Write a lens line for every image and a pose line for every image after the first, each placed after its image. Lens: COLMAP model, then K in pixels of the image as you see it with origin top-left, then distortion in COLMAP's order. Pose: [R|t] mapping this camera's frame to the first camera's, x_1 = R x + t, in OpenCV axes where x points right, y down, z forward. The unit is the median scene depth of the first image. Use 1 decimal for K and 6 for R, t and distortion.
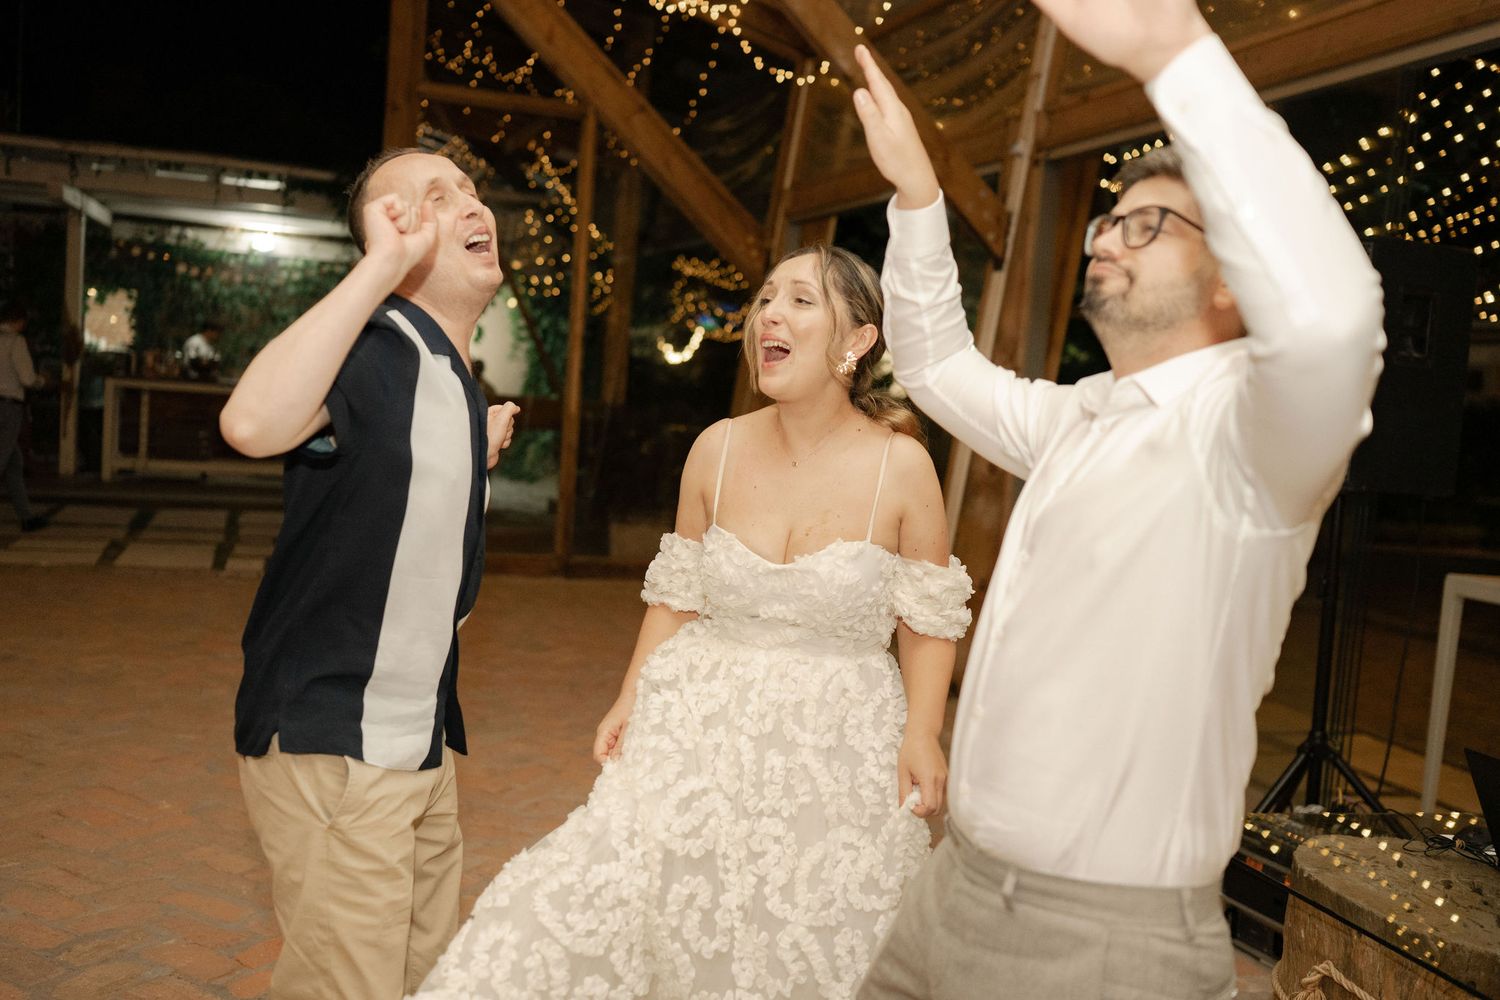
lens RADIAL K [[1415.3, 0, 753.4], [0, 1415.3, 497.0], [0, 0, 1]] dist [-0.015549, 0.038523]
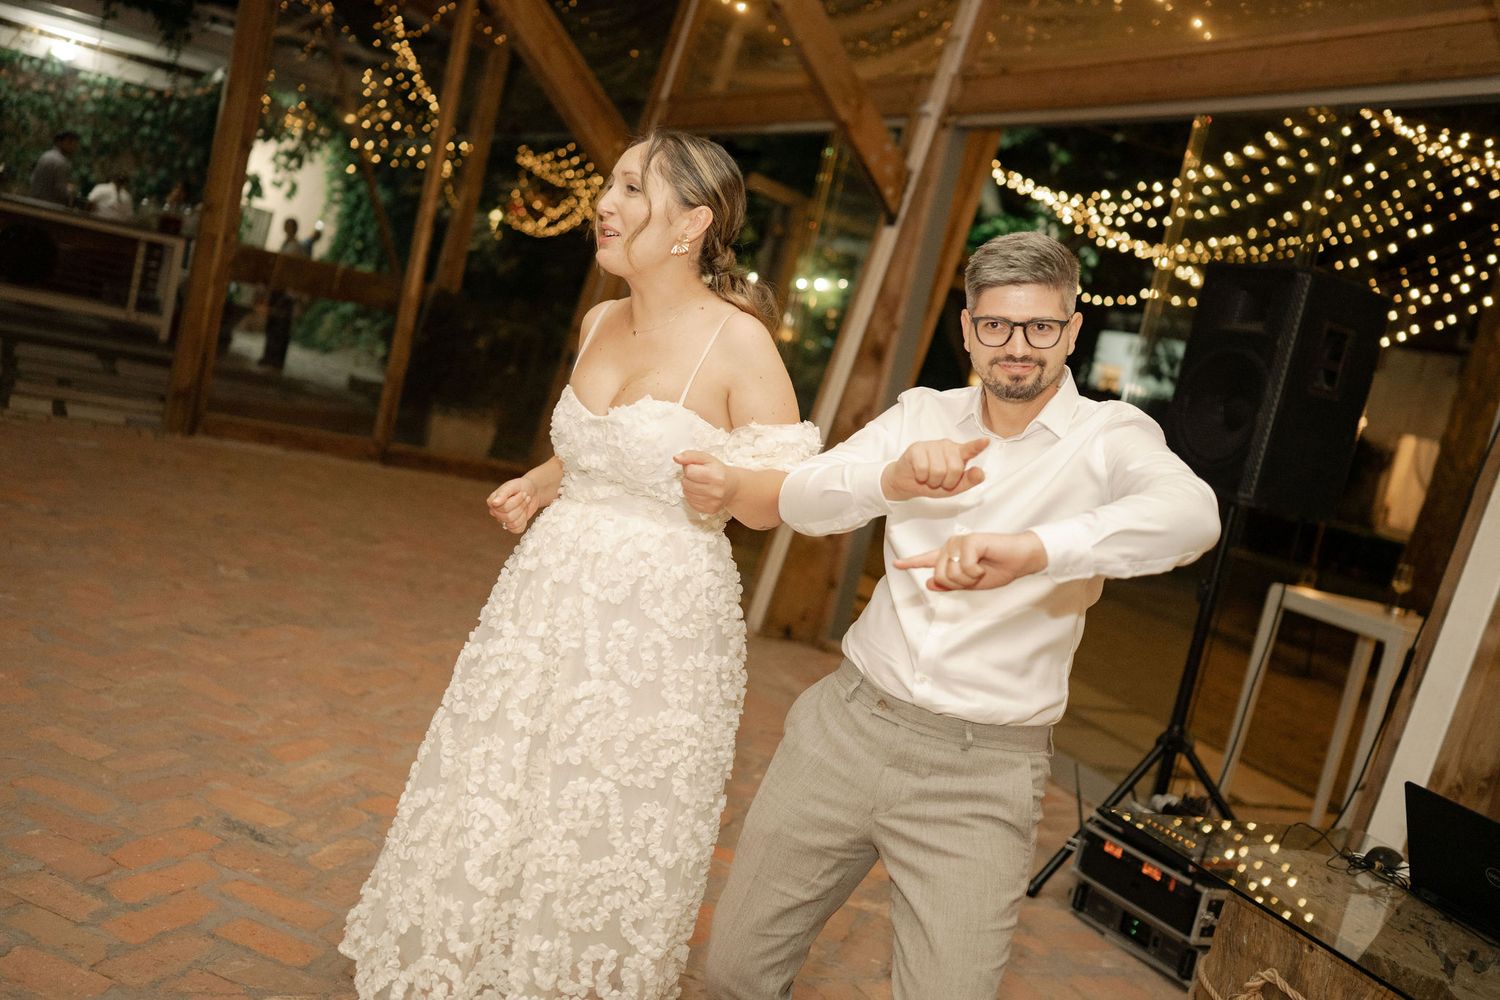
lens RADIAL K [[1415.3, 0, 753.4], [0, 1415.3, 497.0], [0, 0, 1]] dist [-0.015549, 0.038523]
pose [[0.976708, 0.130383, 0.170418, -0.045972], [-0.140730, 0.988781, 0.050064, -0.004682], [-0.161979, -0.072880, 0.984099, 0.009999]]
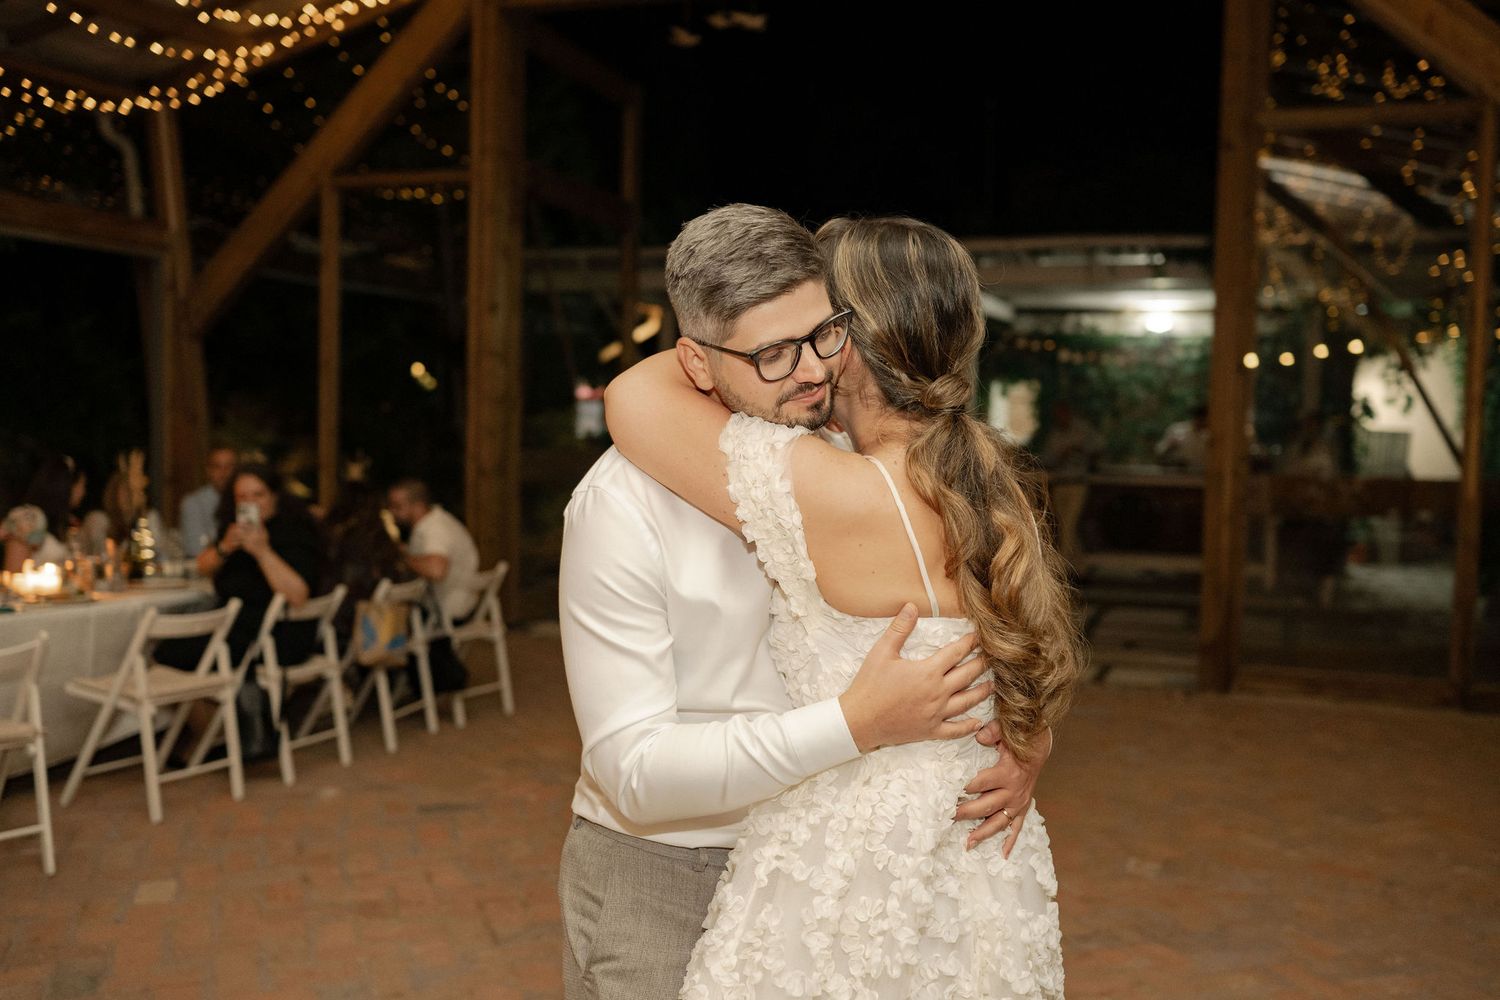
lens RADIAL K [[1415.3, 0, 753.4], [0, 1415.3, 497.0], [0, 0, 1]] dist [-0.015549, 0.038523]
pose [[0.781782, -0.024440, -0.623072, 0.045329], [-0.012201, 0.998441, -0.054473, -0.012112], [0.623432, 0.050189, 0.780265, 0.150629]]
